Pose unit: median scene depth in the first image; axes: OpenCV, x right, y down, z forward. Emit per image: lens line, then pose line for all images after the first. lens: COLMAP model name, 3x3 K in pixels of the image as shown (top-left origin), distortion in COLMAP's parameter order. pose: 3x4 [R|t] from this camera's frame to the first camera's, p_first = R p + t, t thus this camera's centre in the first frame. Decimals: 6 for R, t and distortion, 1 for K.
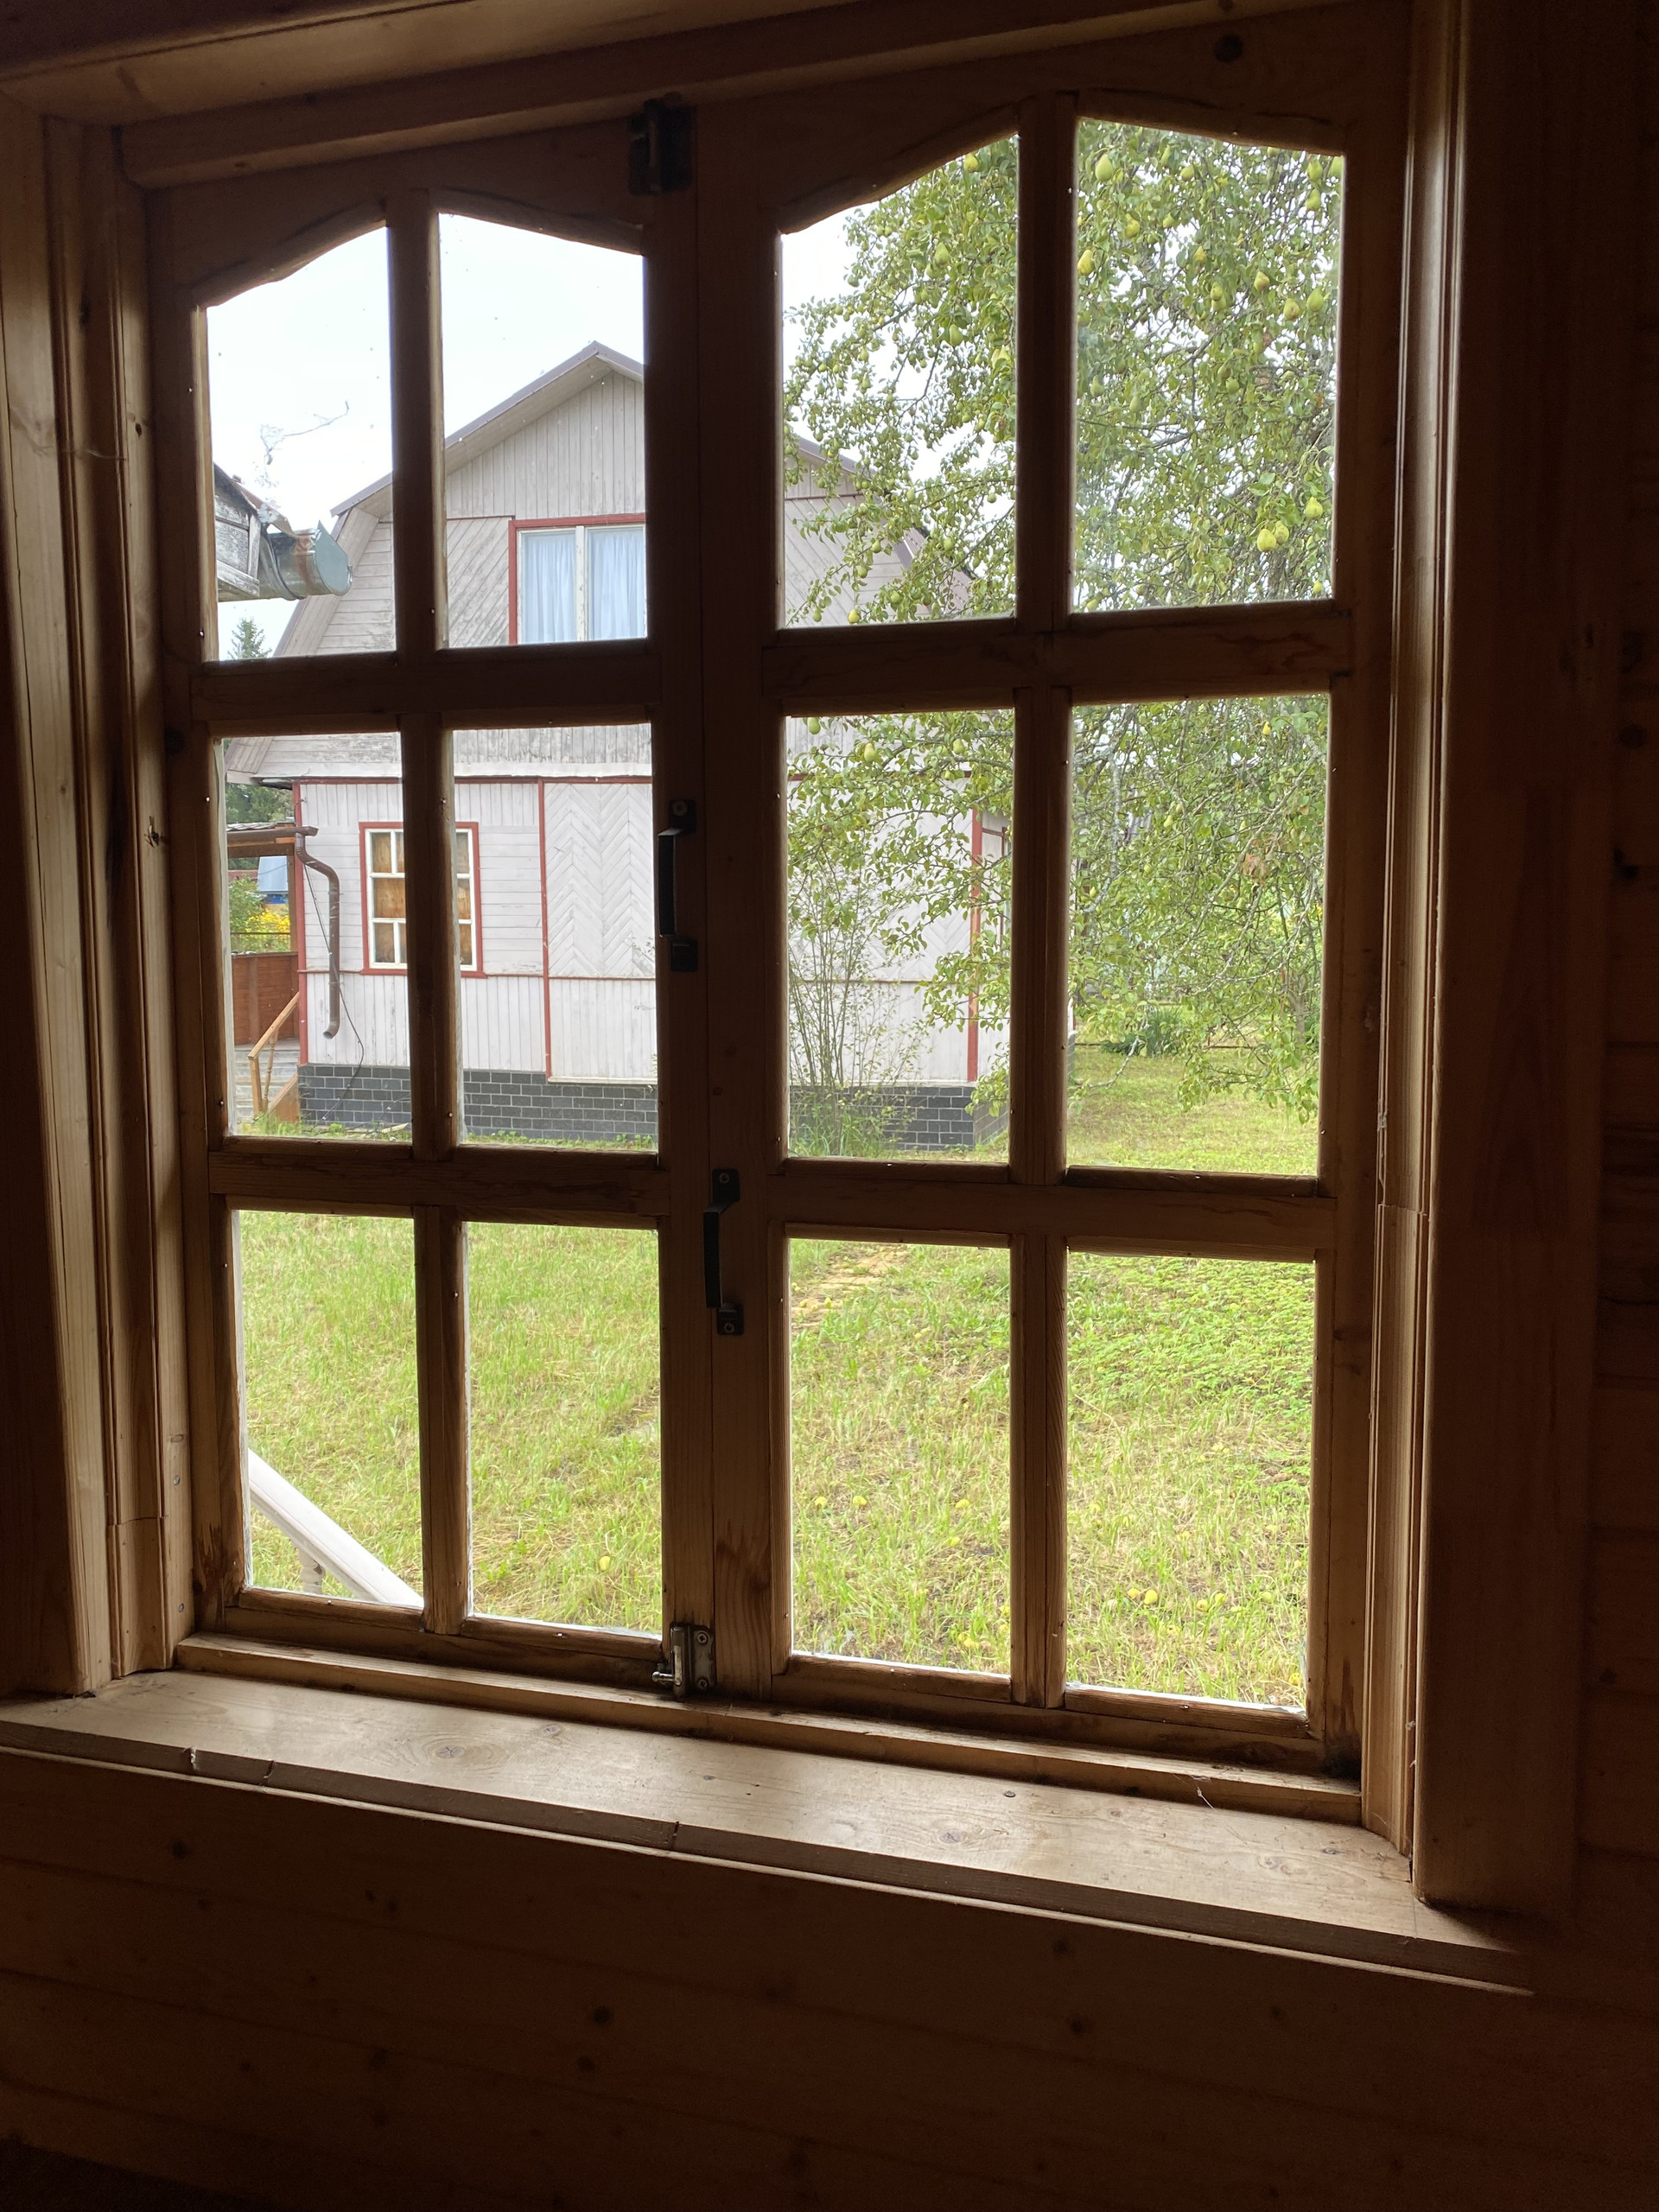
lens RADIAL K [[1690.8, 0, 836.4], [0, 1690.8, 1080.9], [0, 0, 1]] dist [0.099068, -0.173643]
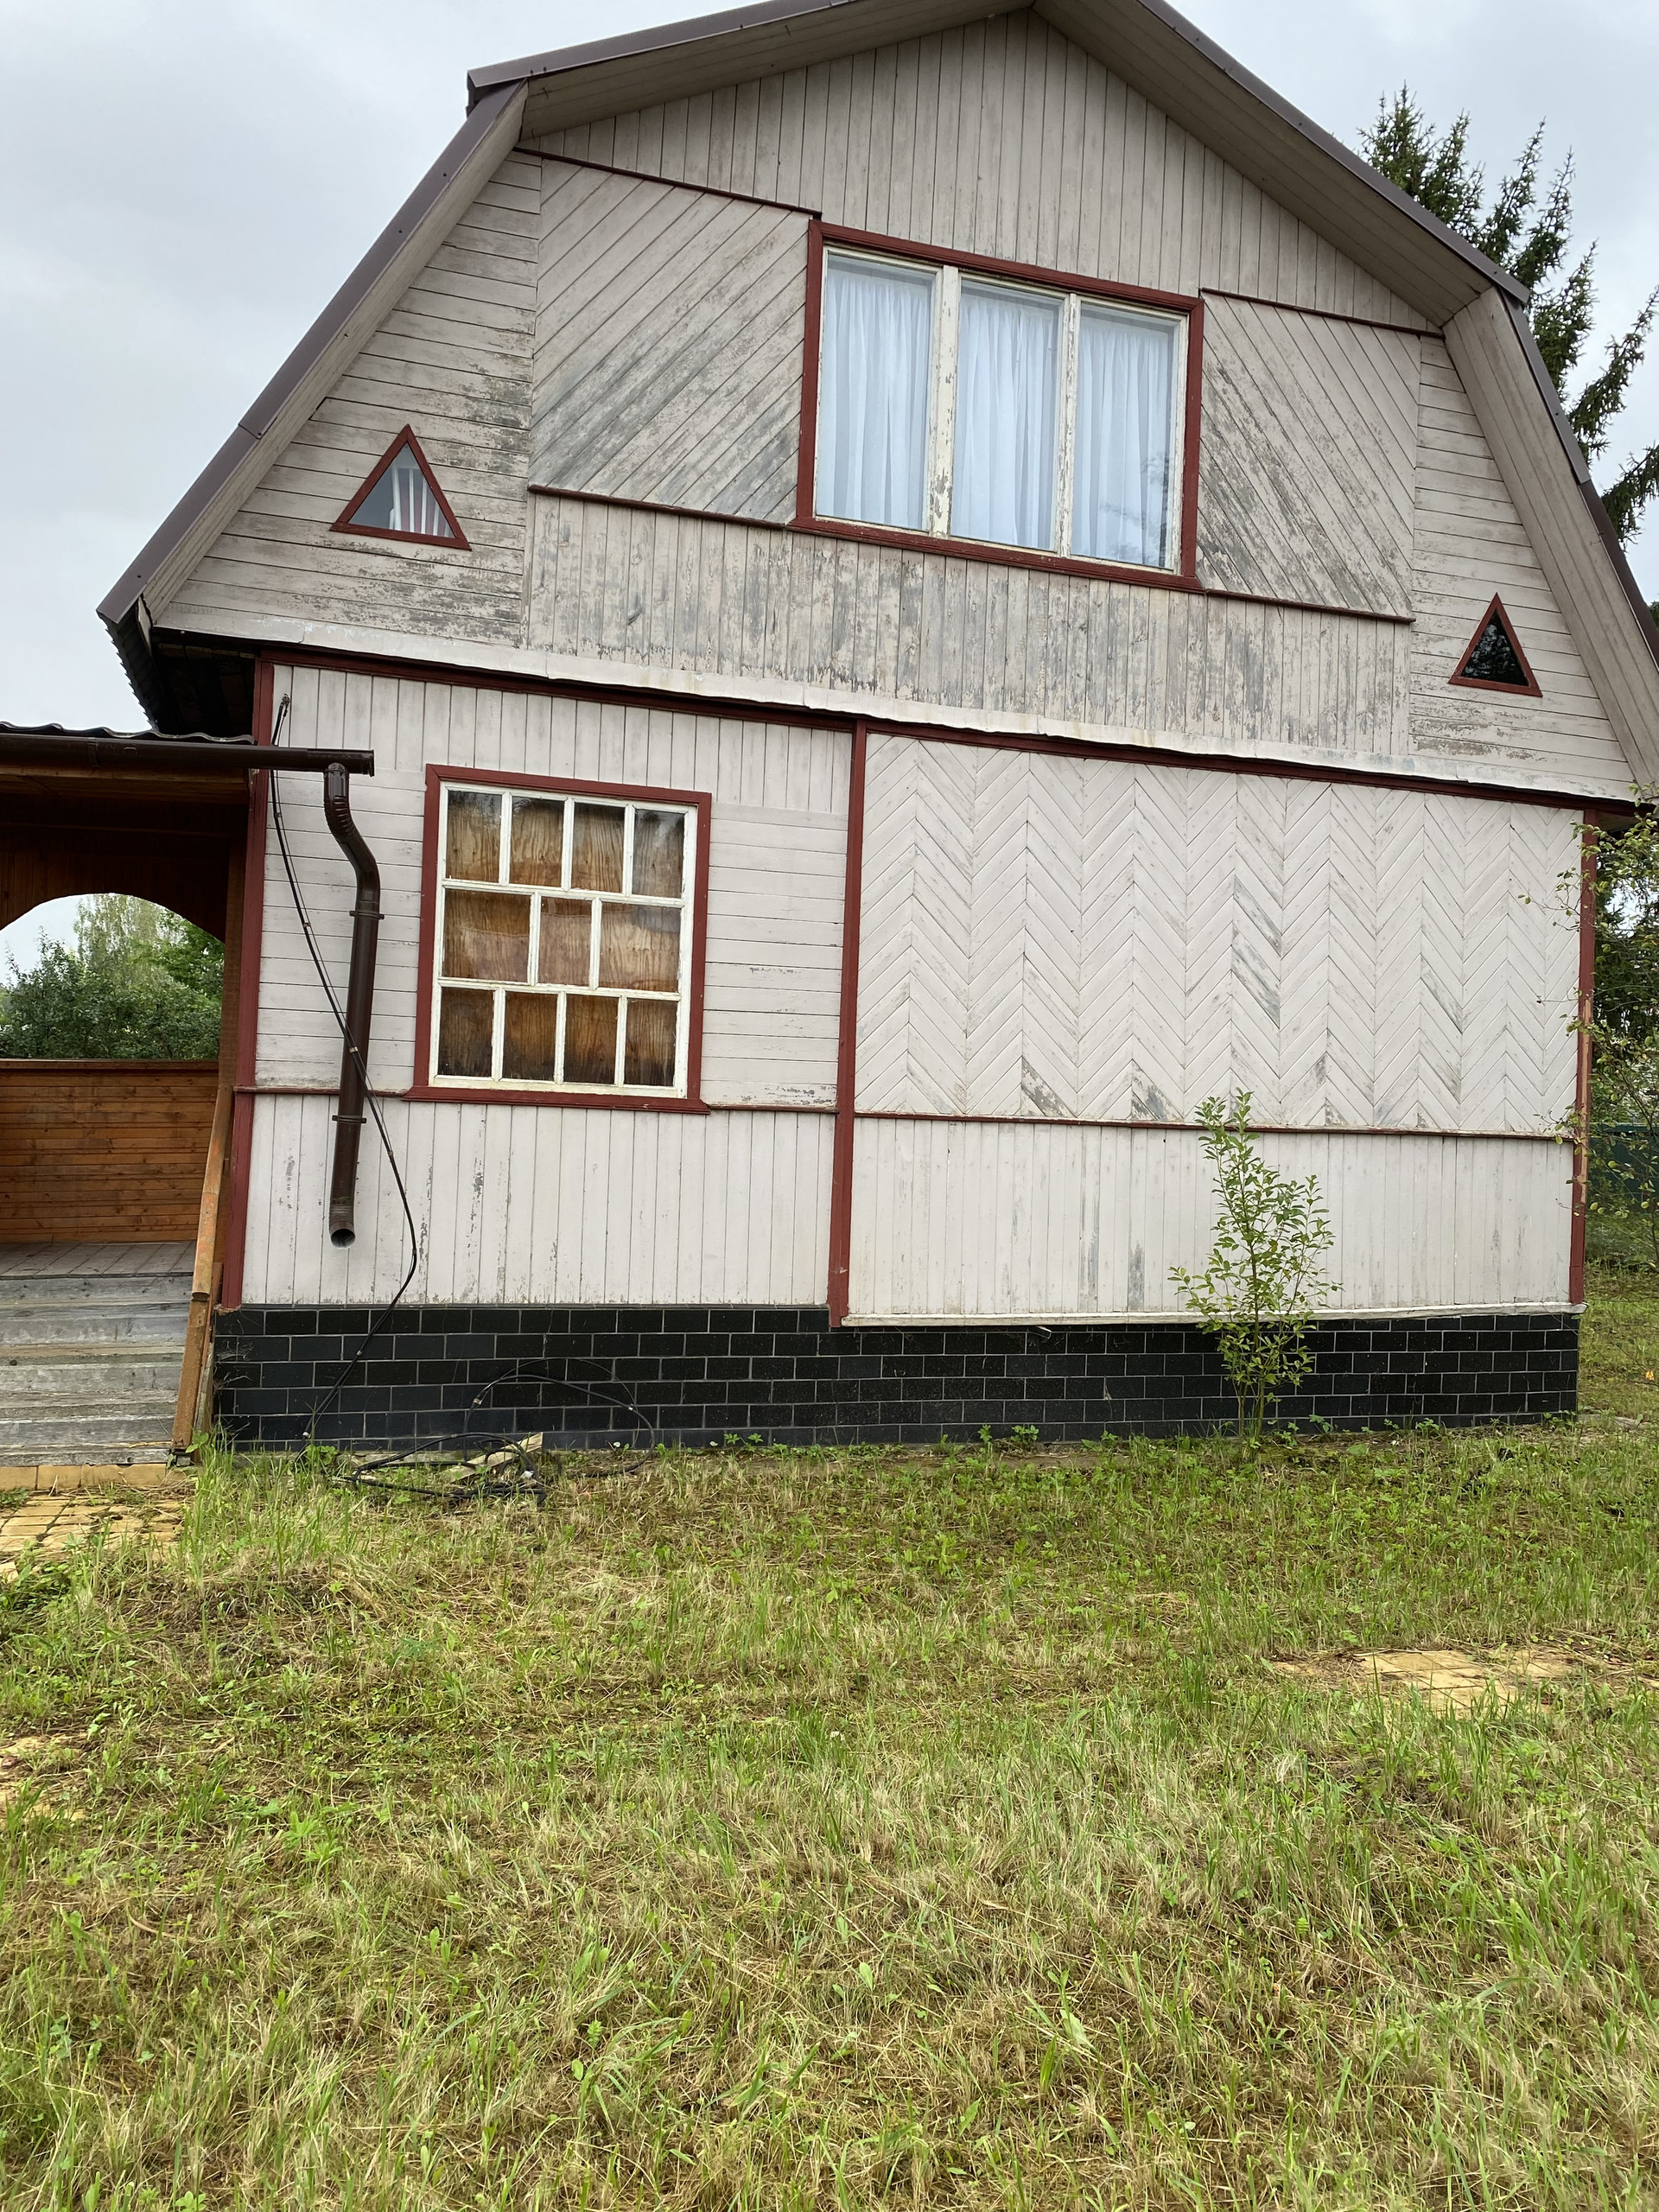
lens RADIAL K [[1690.8, 0, 836.4], [0, 1690.8, 1080.9], [0, 0, 1]] dist [0.099068, -0.173643]
pose [[0.831293, 0.041687, 0.554269, -0.443669], [0.024744, 0.993420, -0.111826, -0.015296], [-0.555284, 0.106675, 0.824791, 0.583599]]
